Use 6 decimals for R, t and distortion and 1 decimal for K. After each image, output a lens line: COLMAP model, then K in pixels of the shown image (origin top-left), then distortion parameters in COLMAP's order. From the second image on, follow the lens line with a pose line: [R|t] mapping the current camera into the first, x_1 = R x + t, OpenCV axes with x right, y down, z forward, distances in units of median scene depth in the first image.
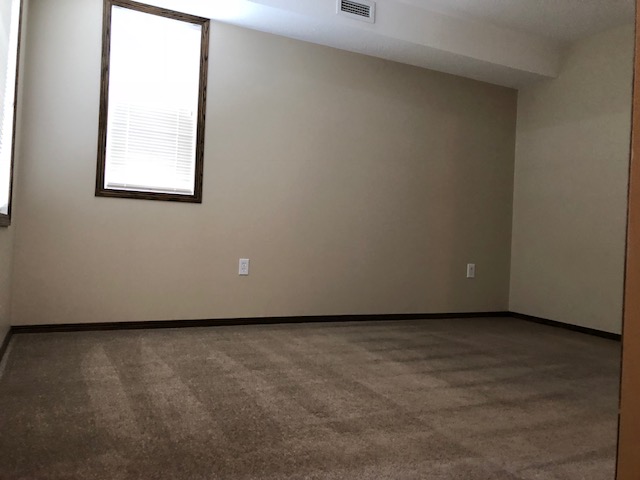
lens RADIAL K [[522.2, 0, 320.2], [0, 522.2, 228.1], [0, 0, 1]] dist [0.004735, 0.006928]
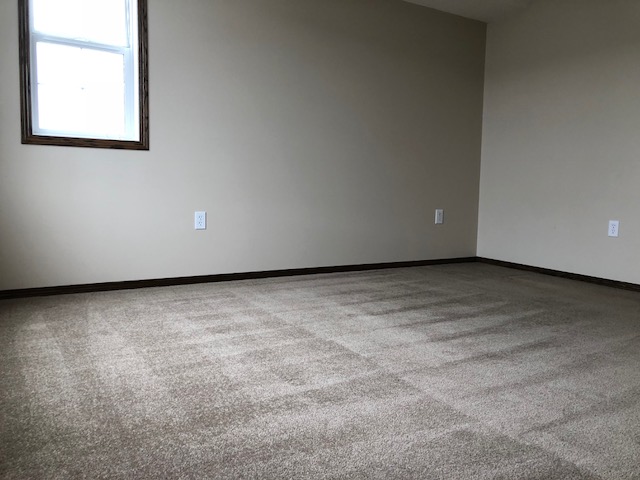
lens RADIAL K [[522.2, 0, 320.2], [0, 522.2, 228.1], [0, 0, 1]] dist [0.004735, 0.006928]
pose [[0.996302, -0.033098, 0.079286, -0.017928], [0.025382, 0.995017, 0.096417, 0.009502], [-0.082082, -0.094048, 0.992178, 0.124080]]
